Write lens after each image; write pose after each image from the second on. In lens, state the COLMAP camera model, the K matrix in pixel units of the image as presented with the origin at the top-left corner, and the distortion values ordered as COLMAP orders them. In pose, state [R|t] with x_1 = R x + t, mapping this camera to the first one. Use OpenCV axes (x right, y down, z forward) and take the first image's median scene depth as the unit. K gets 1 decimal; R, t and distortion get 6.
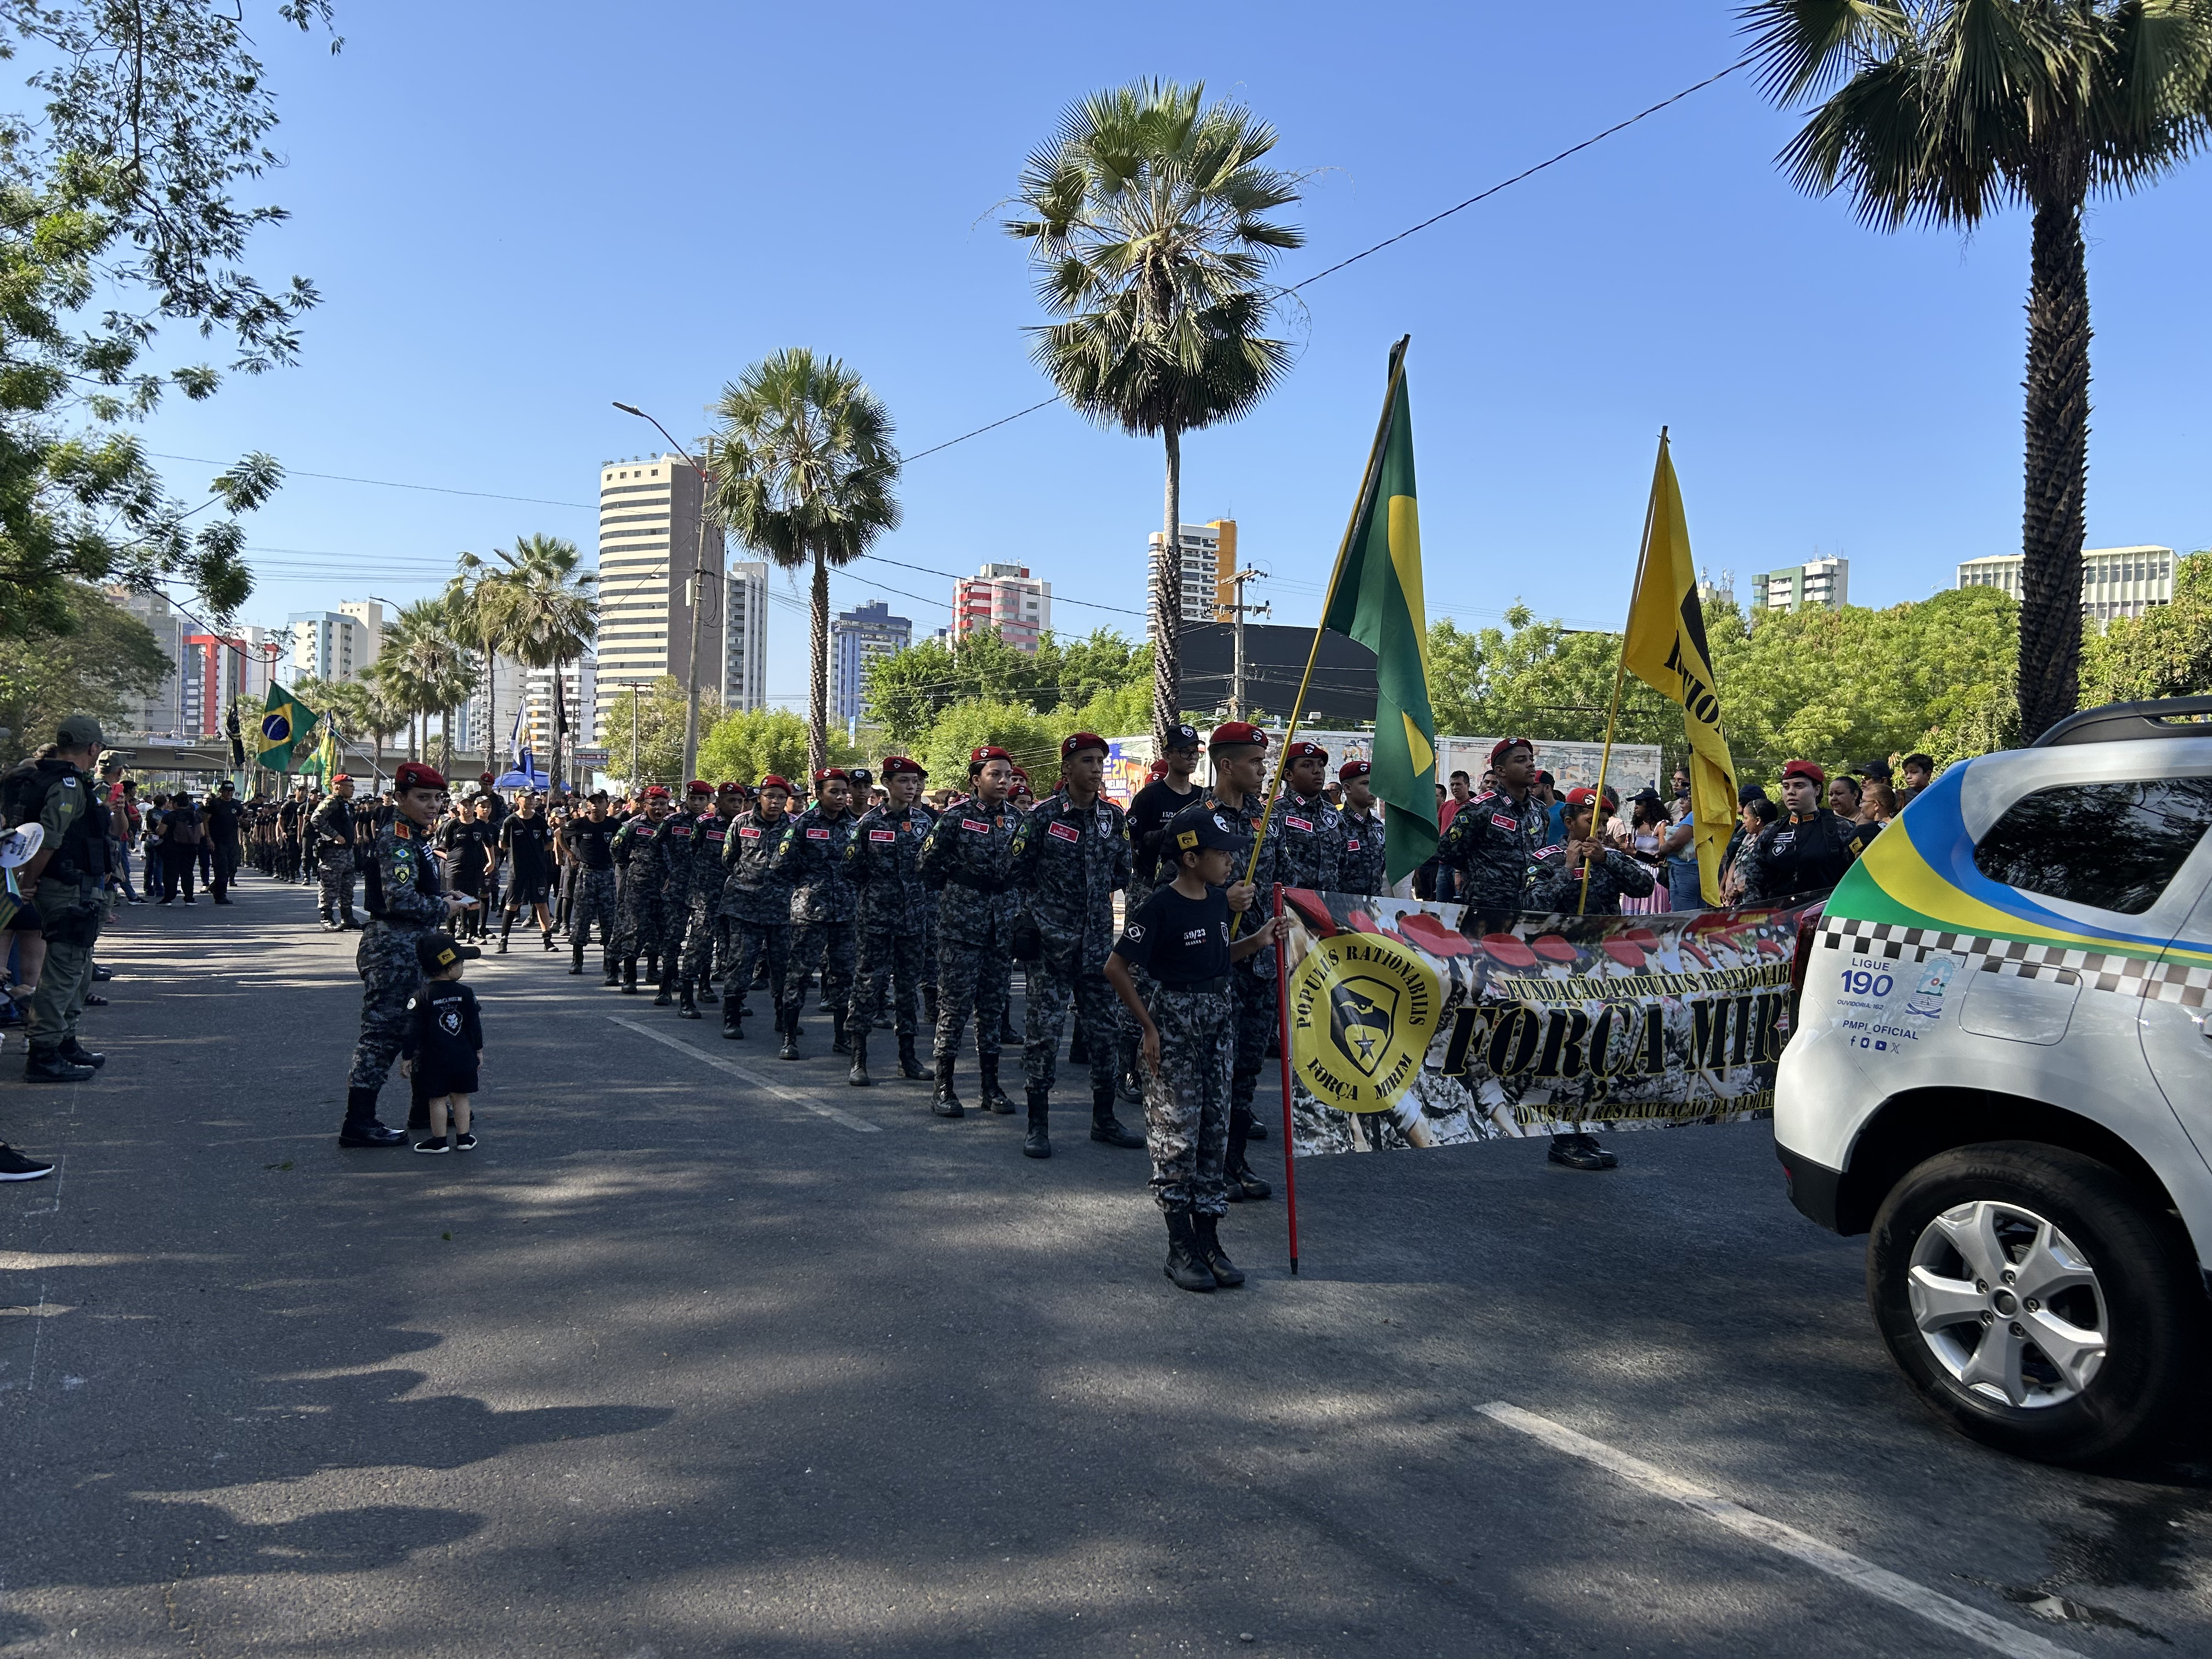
lens RADIAL K [[1686.8, 0, 1109.8], [0, 1686.8, 822.8], [0, 0, 1]] dist [0.063349, -0.083411]
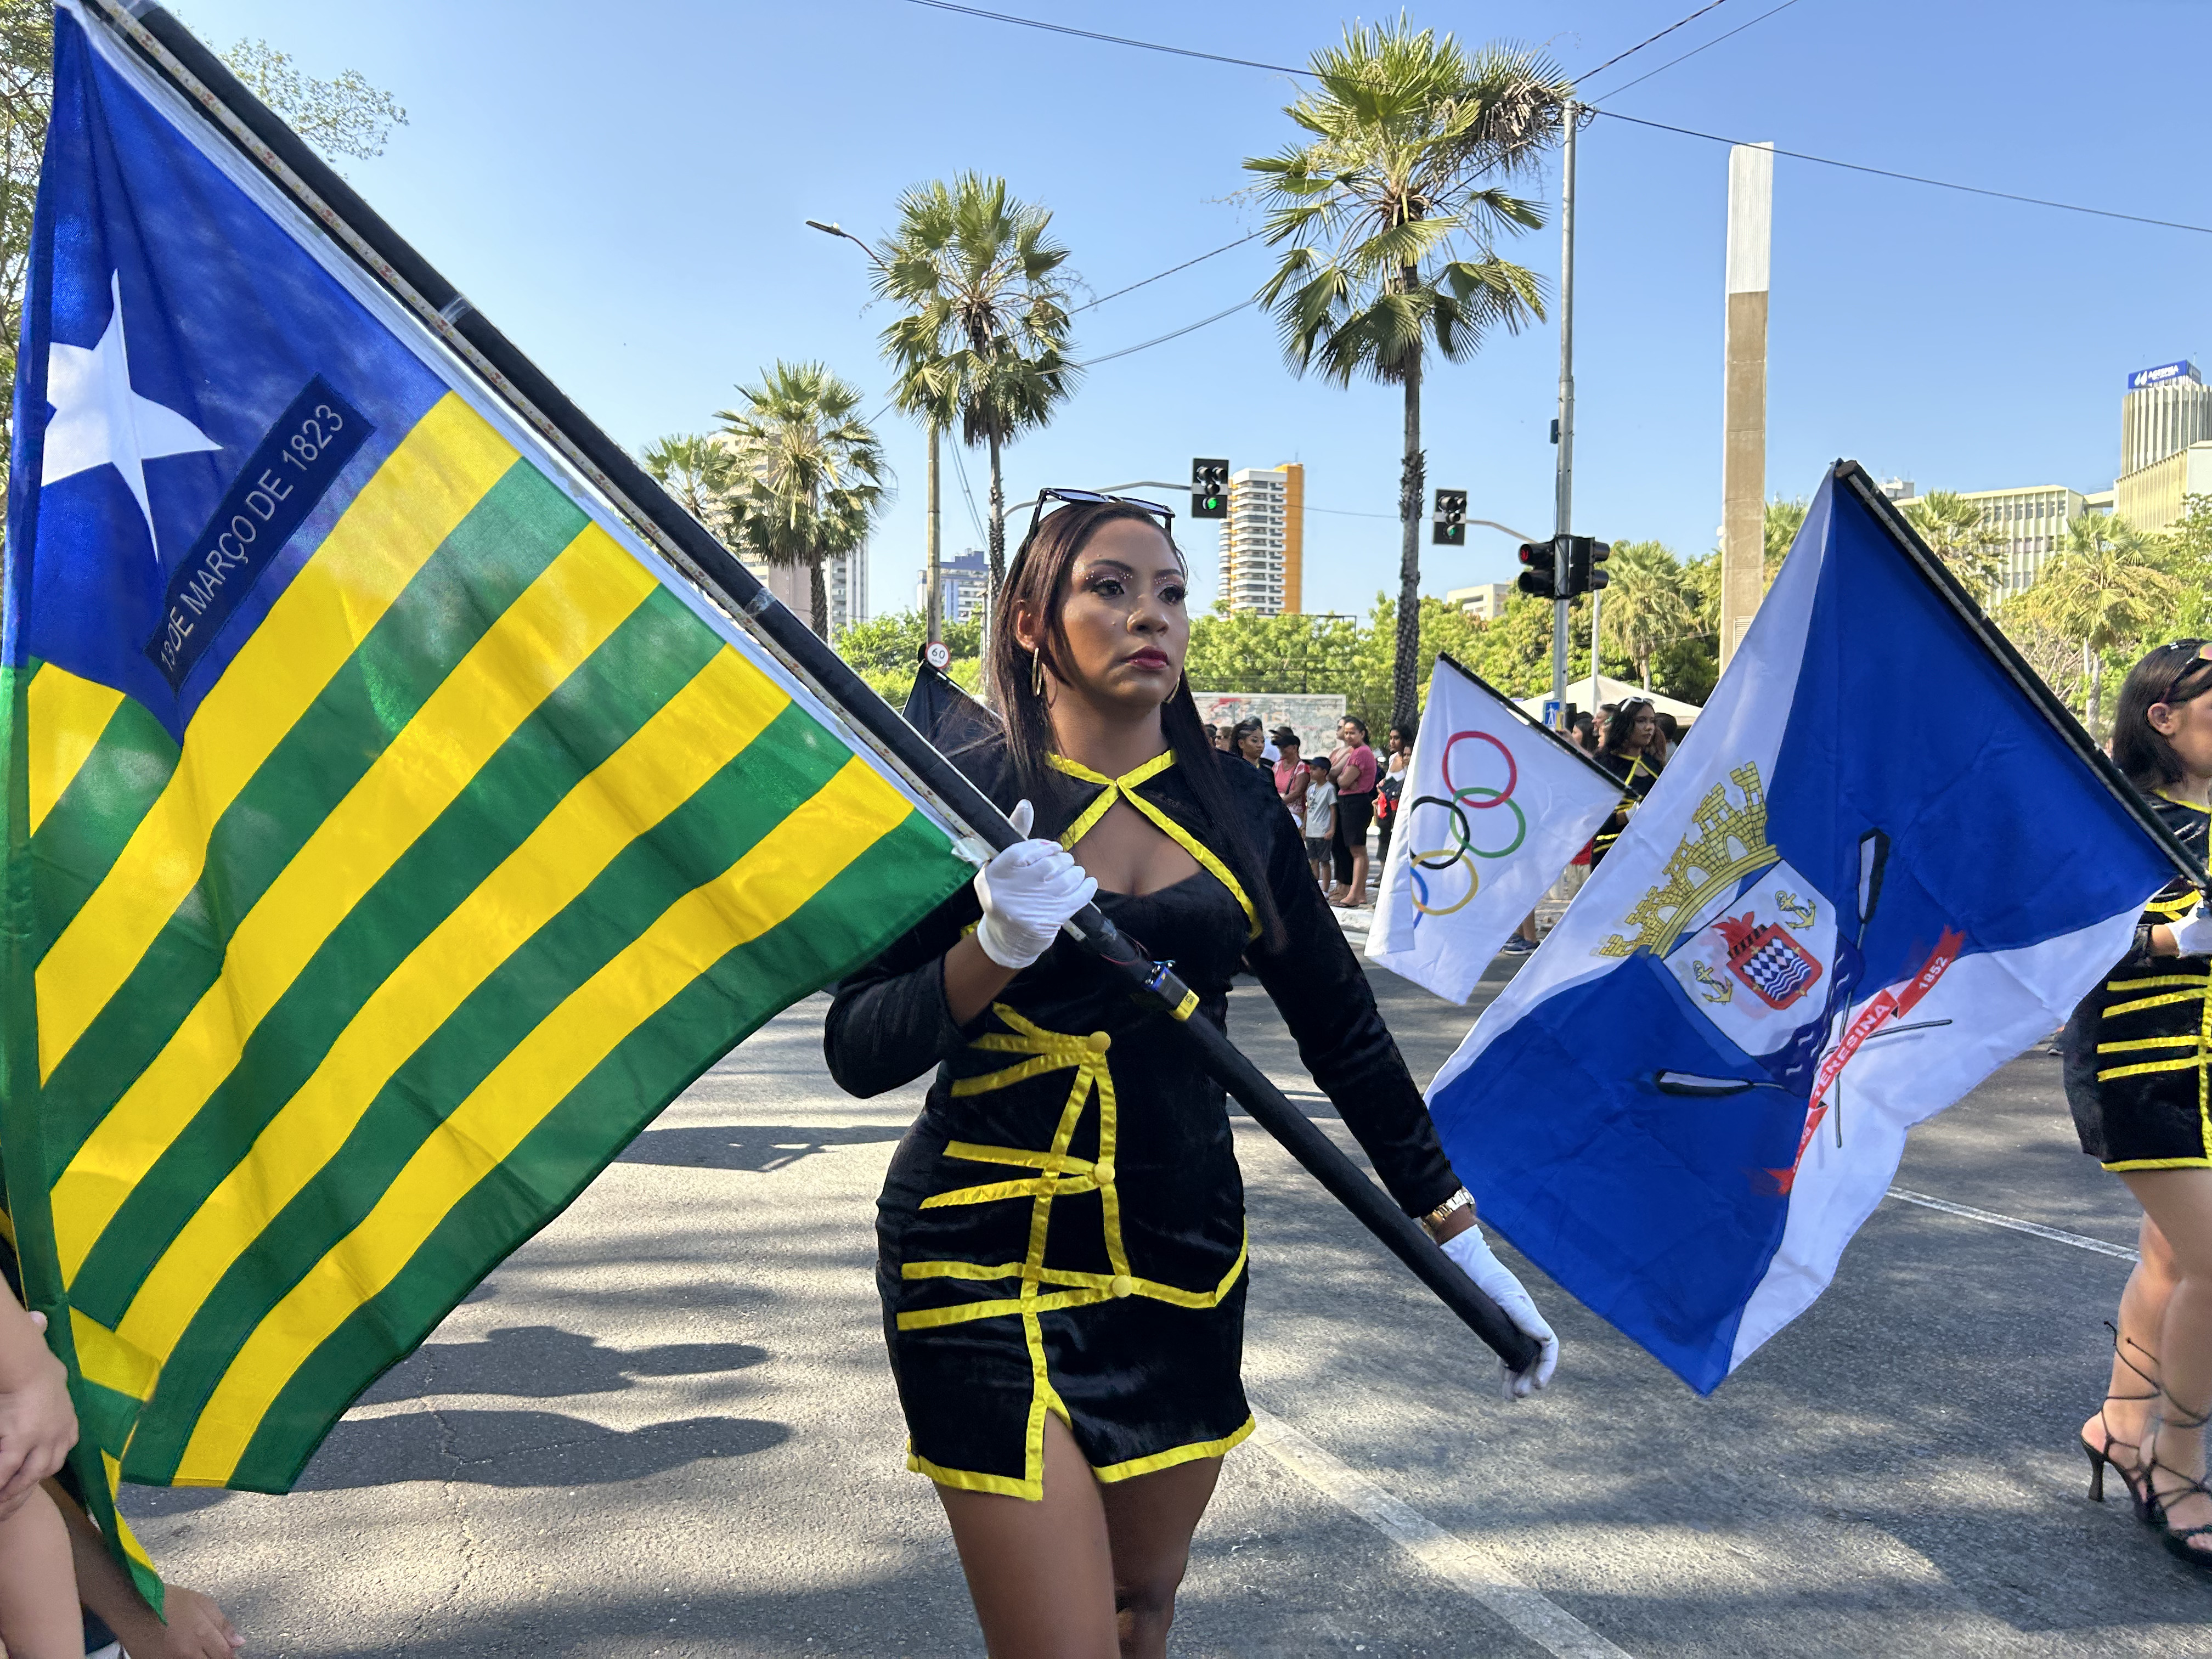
lens RADIAL K [[1684.1, 0, 1081.7], [0, 1684.1, 804.9], [0, 0, 1]] dist [0.070371, -0.073045]
pose [[0.995105, -0.013766, -0.097864, 0.232736], [0.016584, 0.999469, 0.028039, 0.001365], [0.097426, -0.029525, 0.994805, -0.363404]]
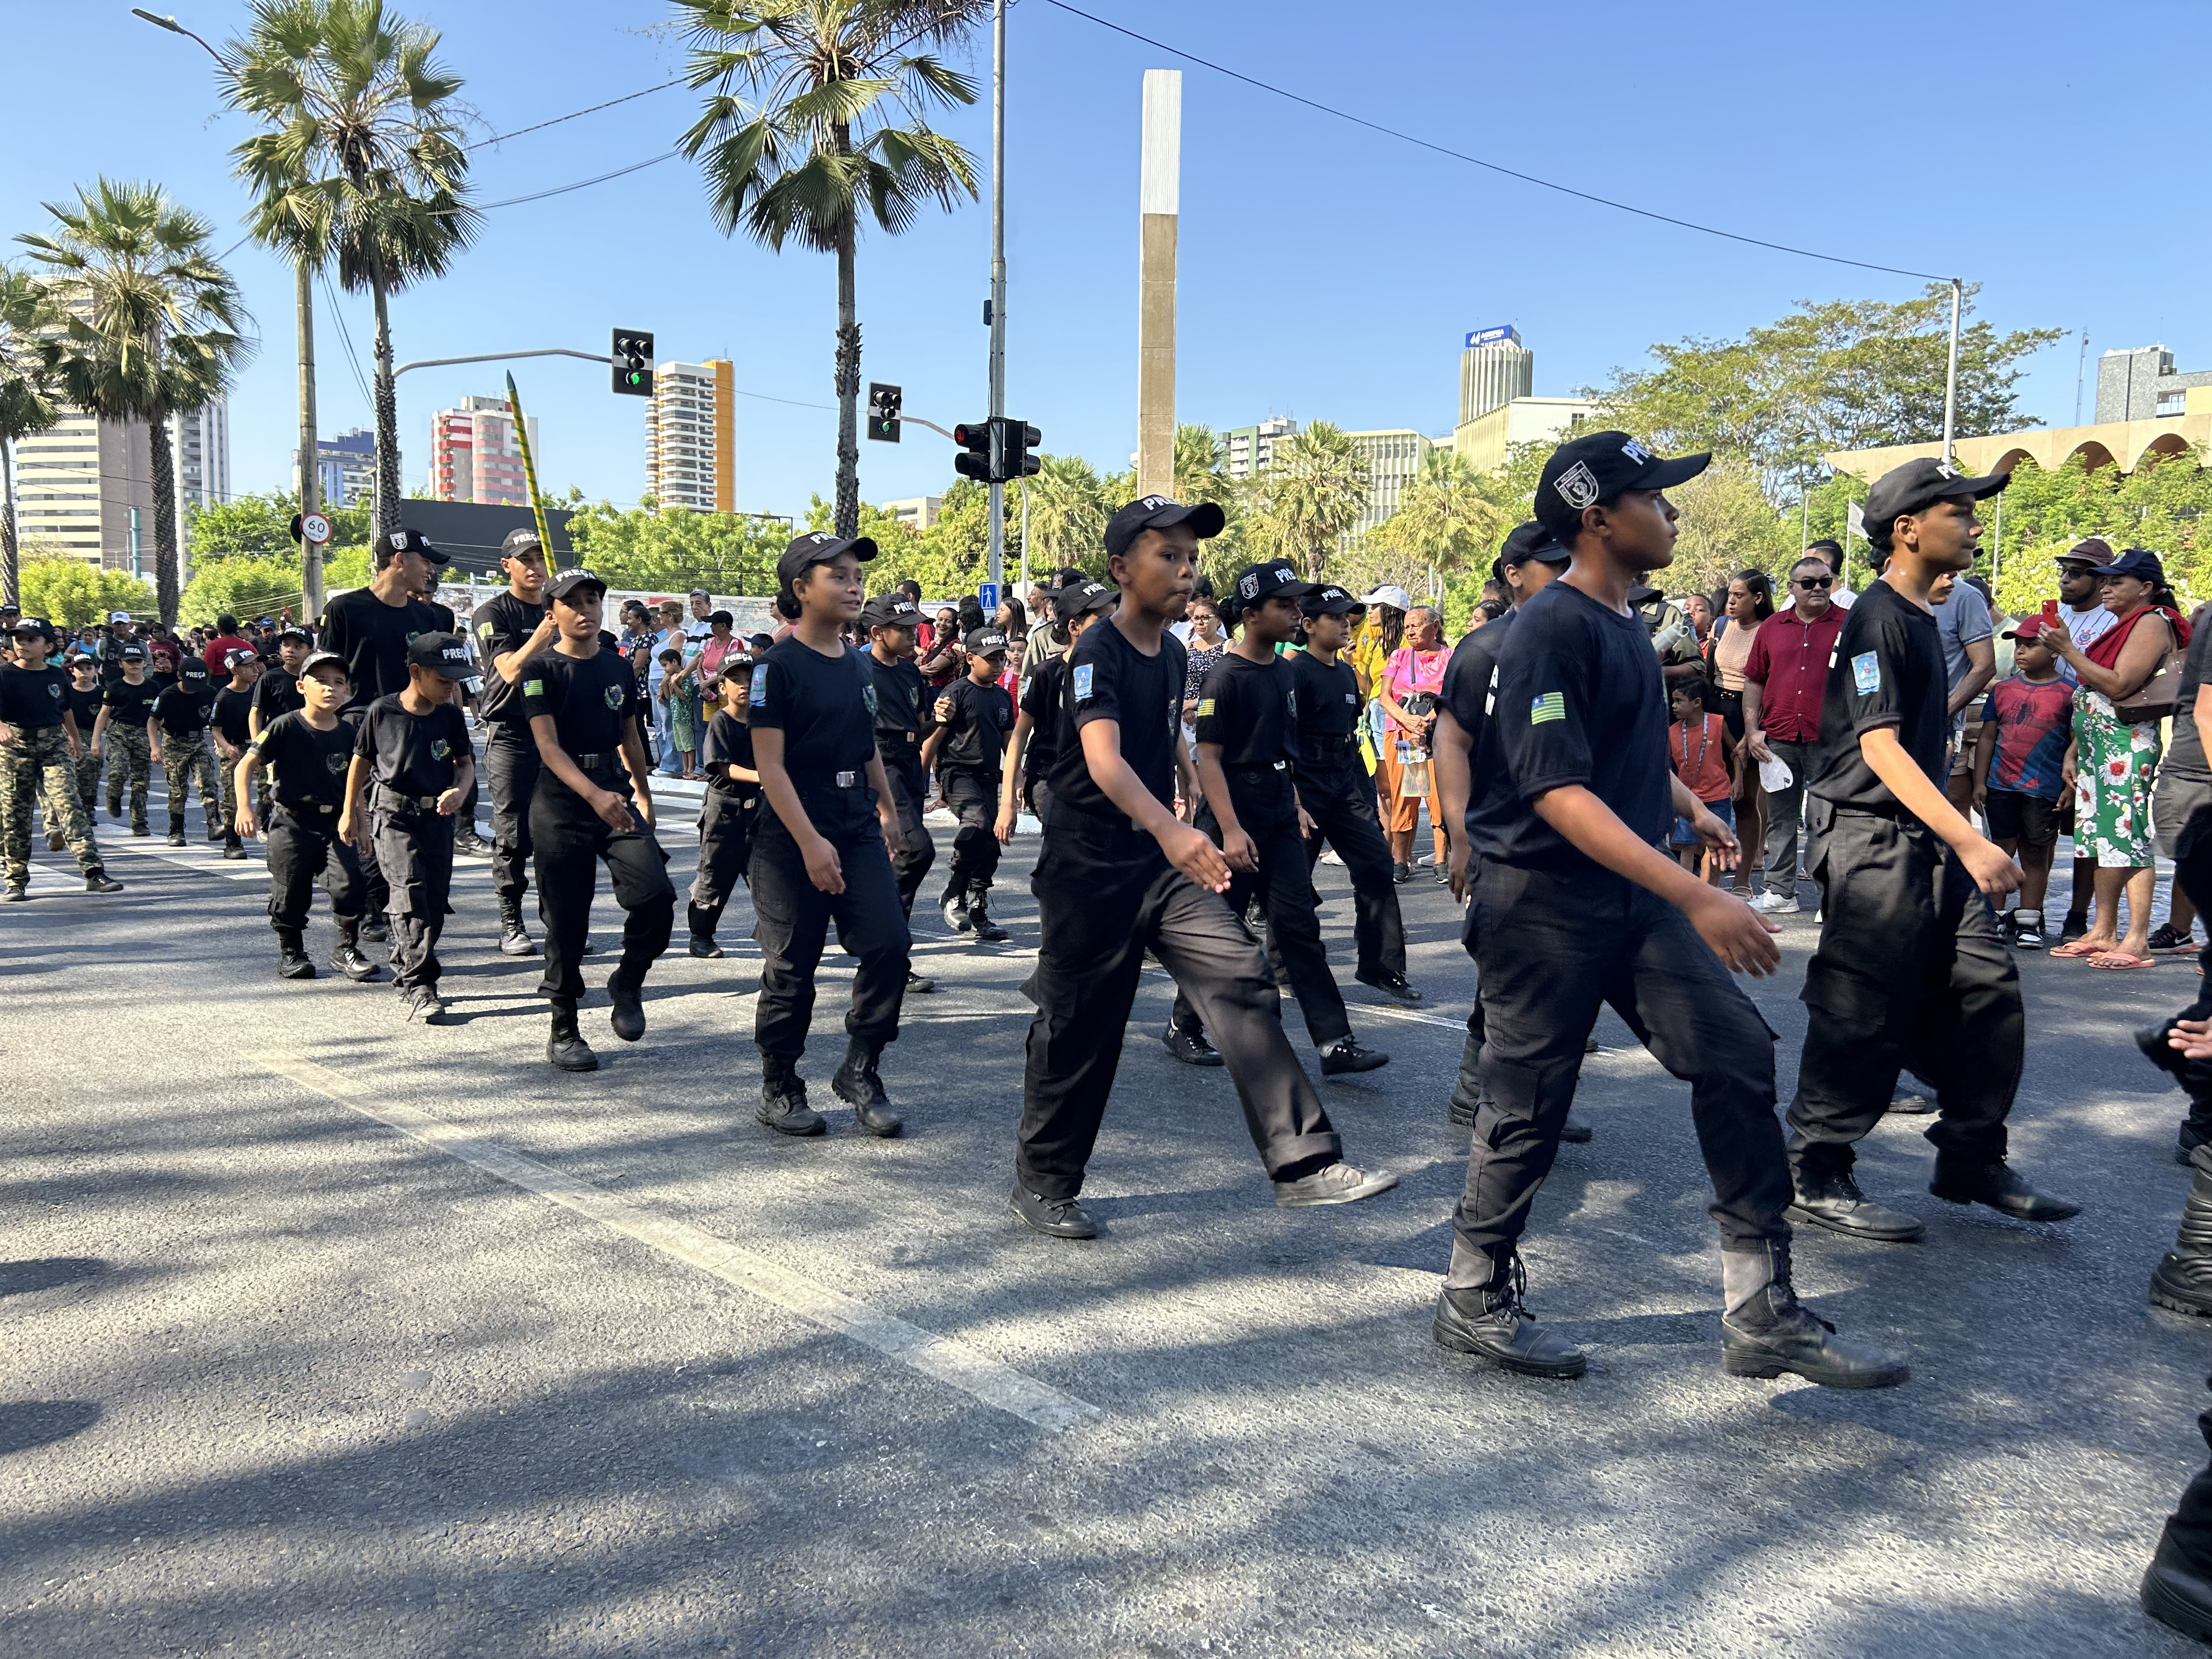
lens RADIAL K [[1688.8, 0, 1115.2], [0, 1688.8, 819.3], [0, 0, 1]] dist [0.051092, -0.060452]
pose [[0.968756, -0.030404, 0.246146, 0.232572], [0.007554, 0.995614, 0.093250, 0.005436], [-0.247902, -0.088477, 0.964737, -0.359488]]
